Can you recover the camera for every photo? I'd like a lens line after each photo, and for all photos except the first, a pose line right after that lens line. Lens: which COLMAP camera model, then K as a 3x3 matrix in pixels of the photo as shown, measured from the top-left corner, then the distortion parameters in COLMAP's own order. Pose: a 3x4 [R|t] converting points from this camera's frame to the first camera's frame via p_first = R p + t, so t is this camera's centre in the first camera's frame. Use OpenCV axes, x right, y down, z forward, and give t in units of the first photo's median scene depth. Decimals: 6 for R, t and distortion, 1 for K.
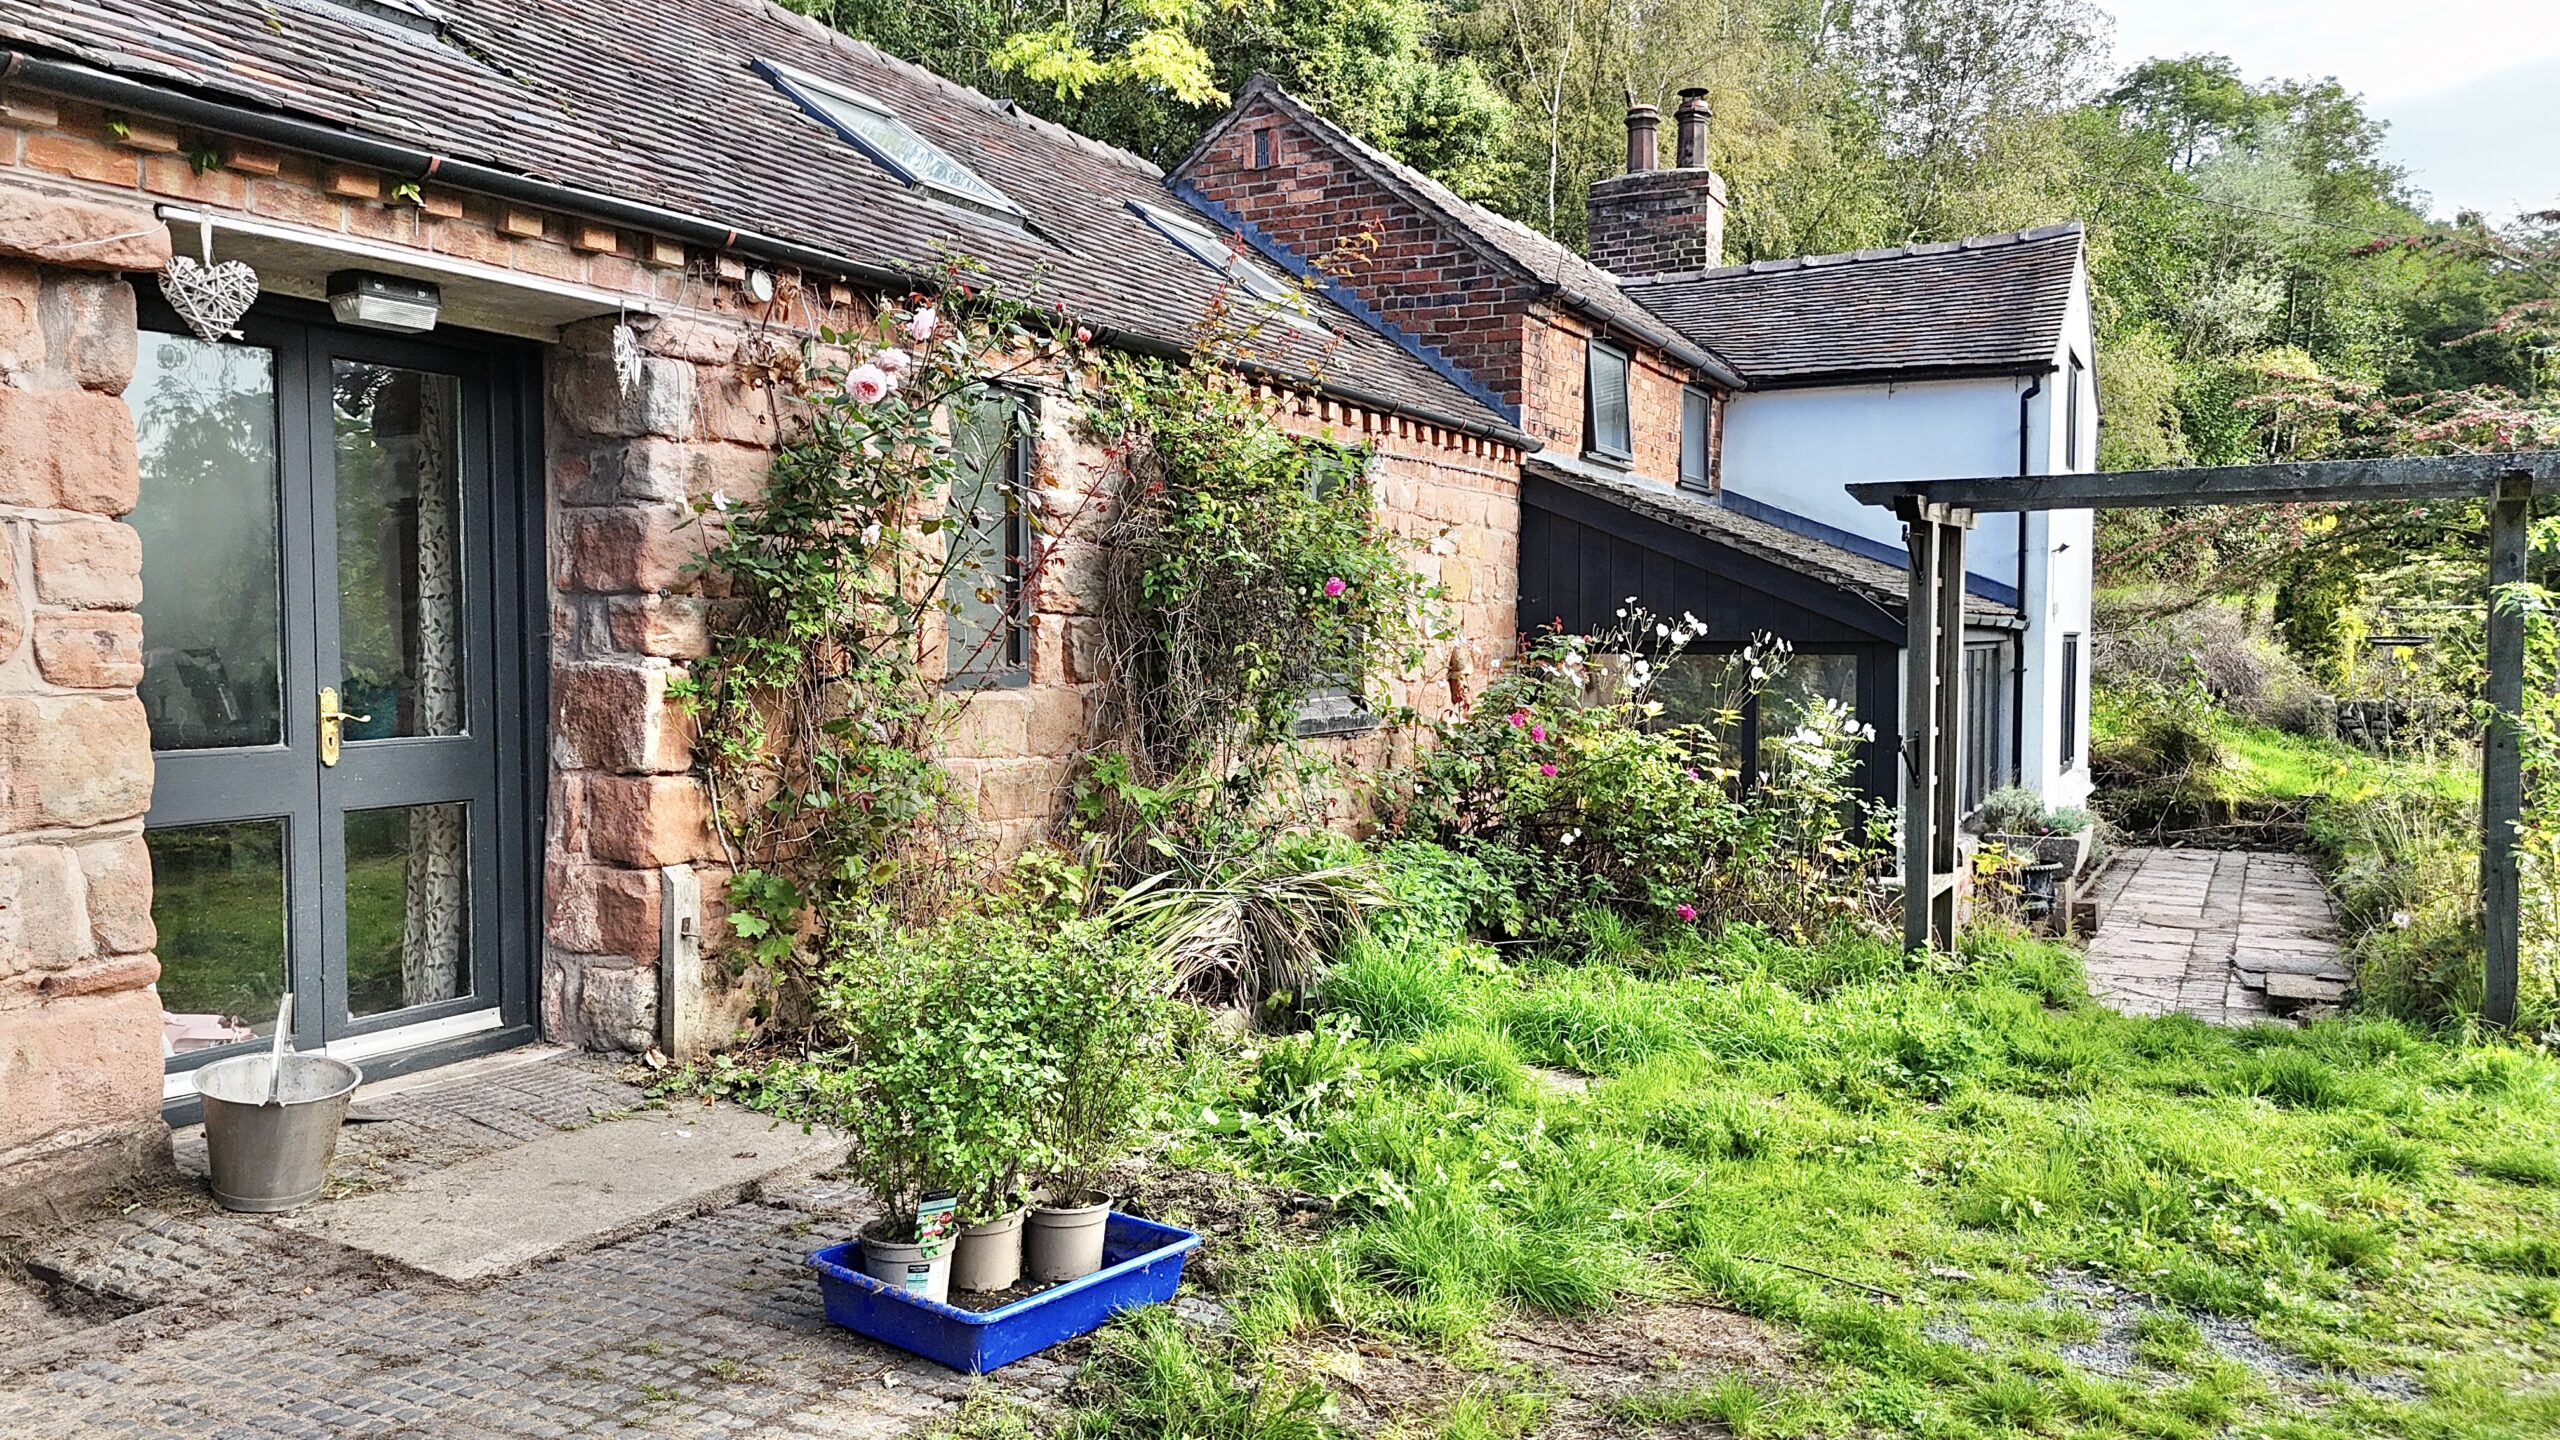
lens RADIAL K [[1889.2, 0, 1289.9], [0, 1889.2, 727.8], [0, 0, 1]] dist [0.031366, -0.001183]
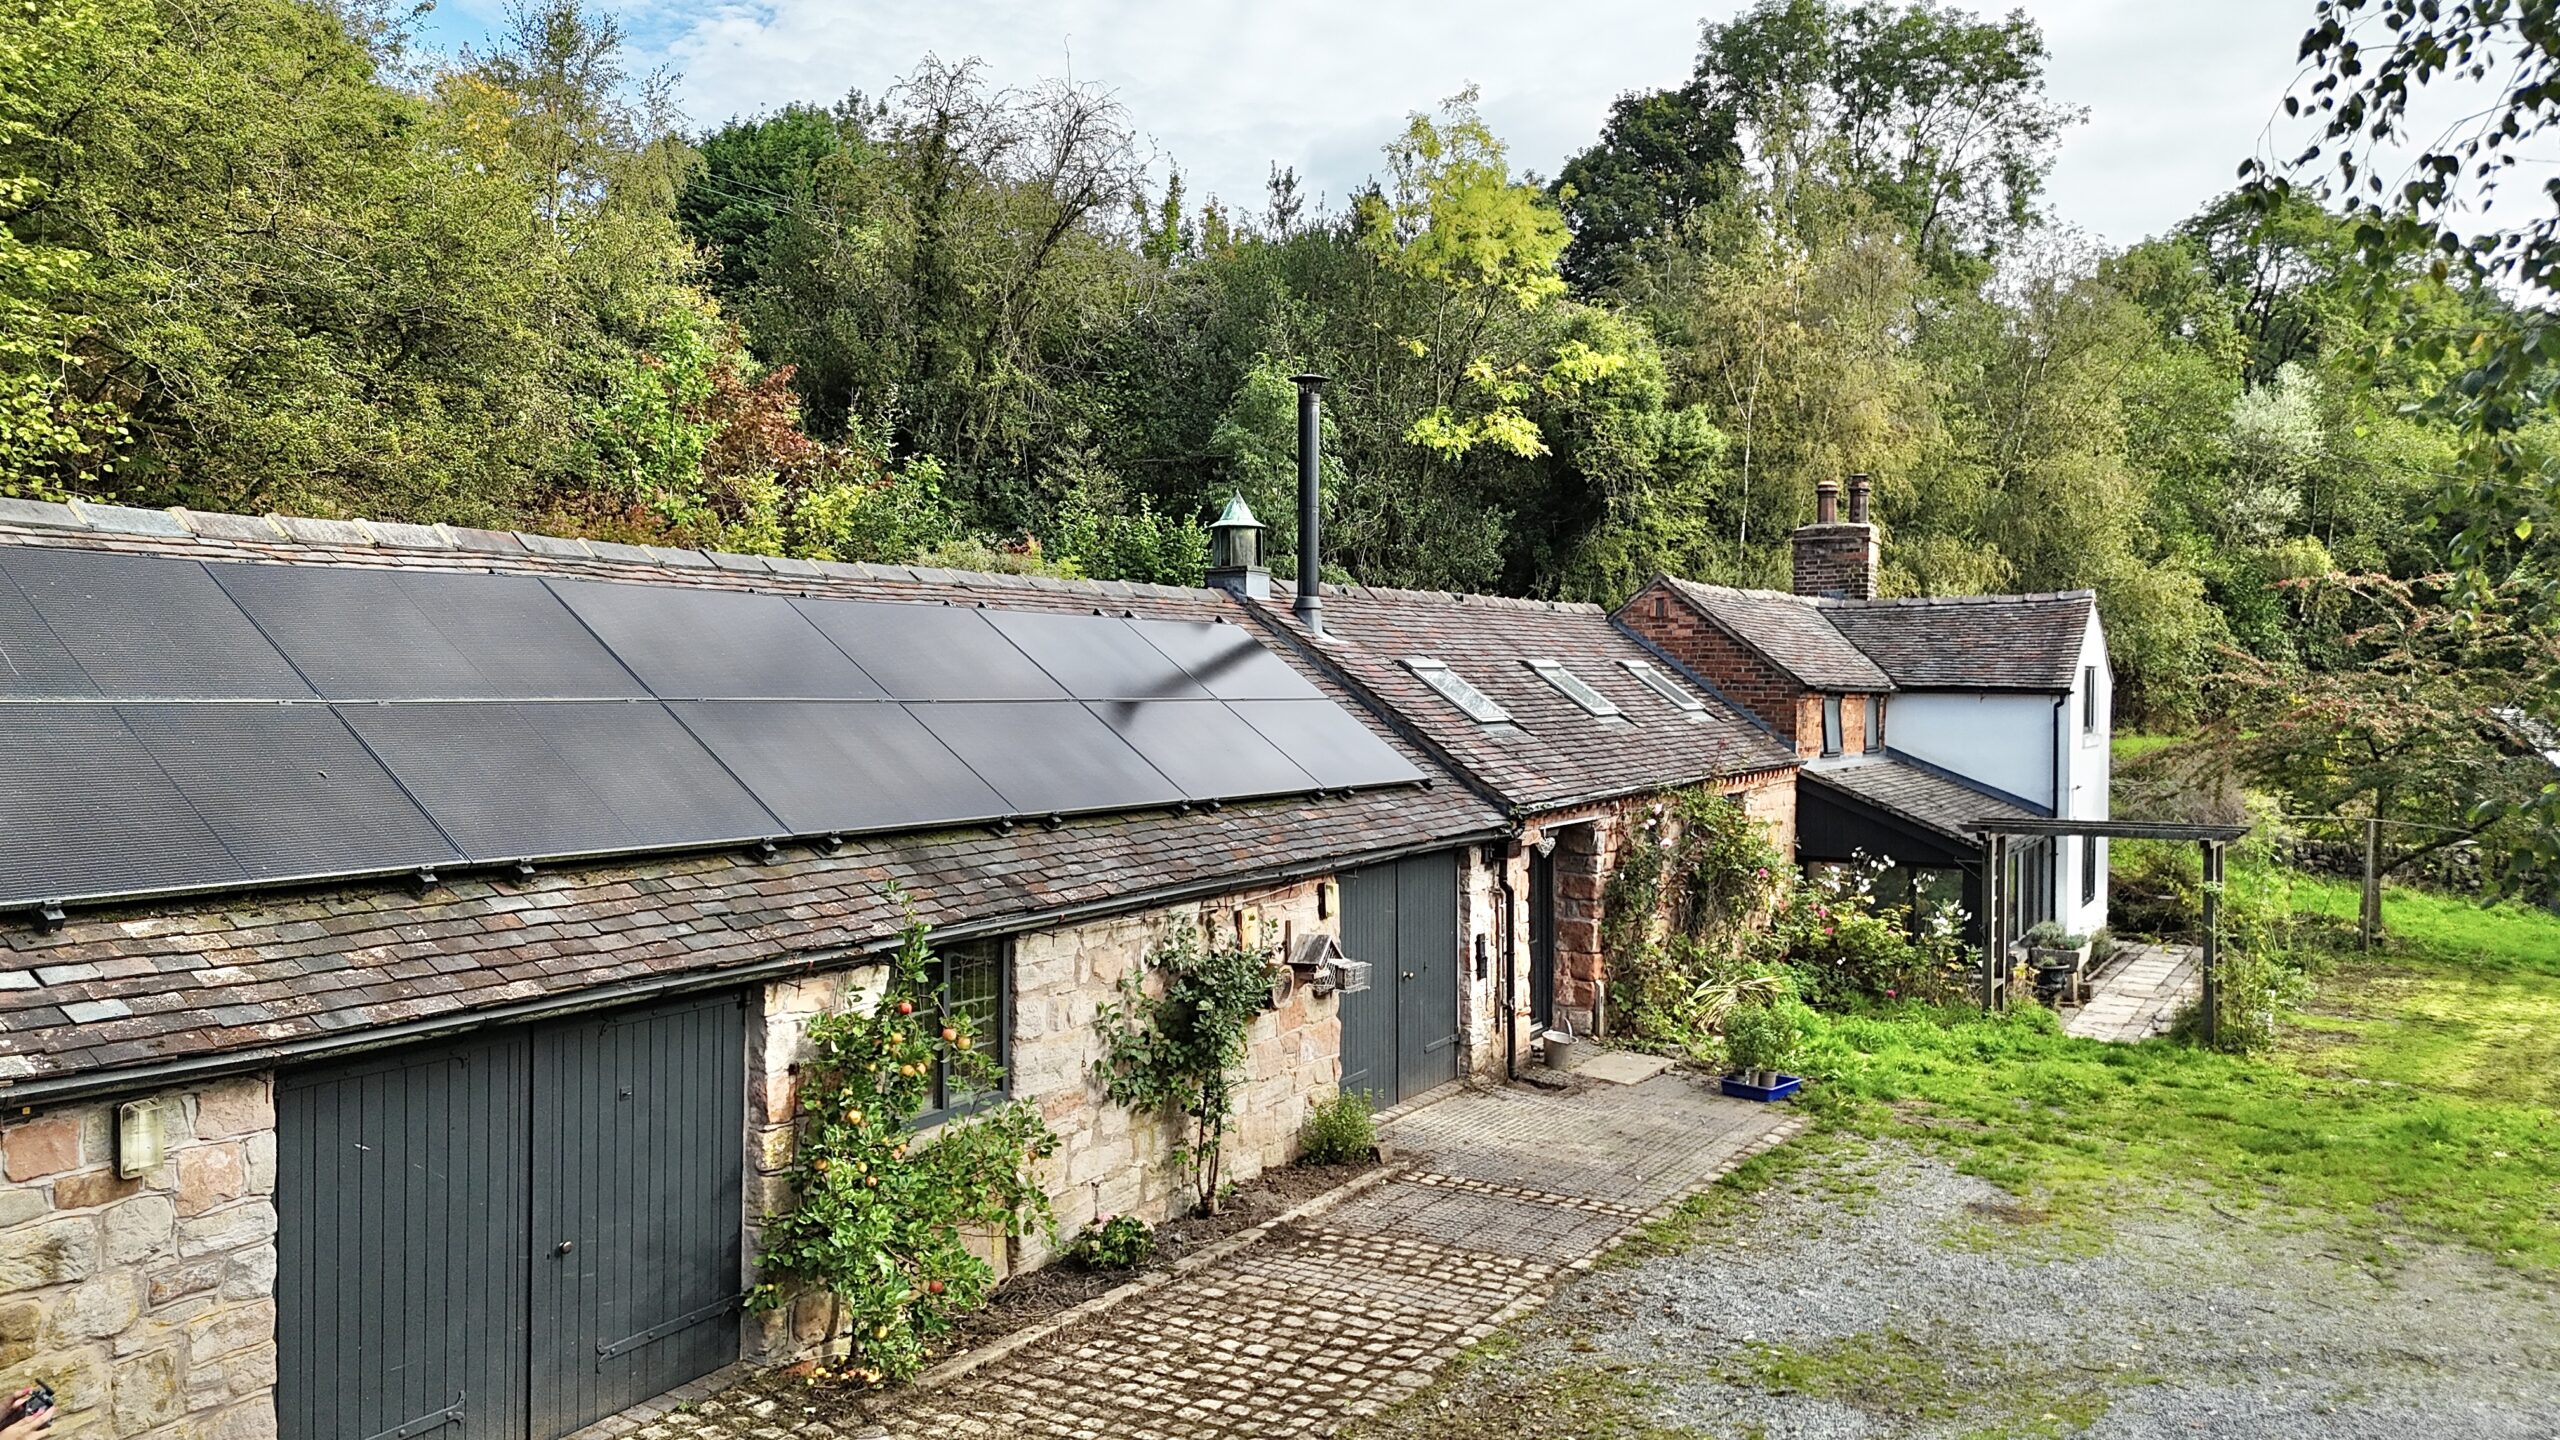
lens RADIAL K [[1874.9, 0, 1293.2], [0, 1874.9, 725.1], [0, 0, 1]] dist [0.101930, -0.124958]
pose [[0.998685, 0.003670, -0.051129, -0.281438], [-0.004789, 0.999751, -0.021790, -0.123147], [0.051036, 0.022007, 0.998454, -0.958285]]
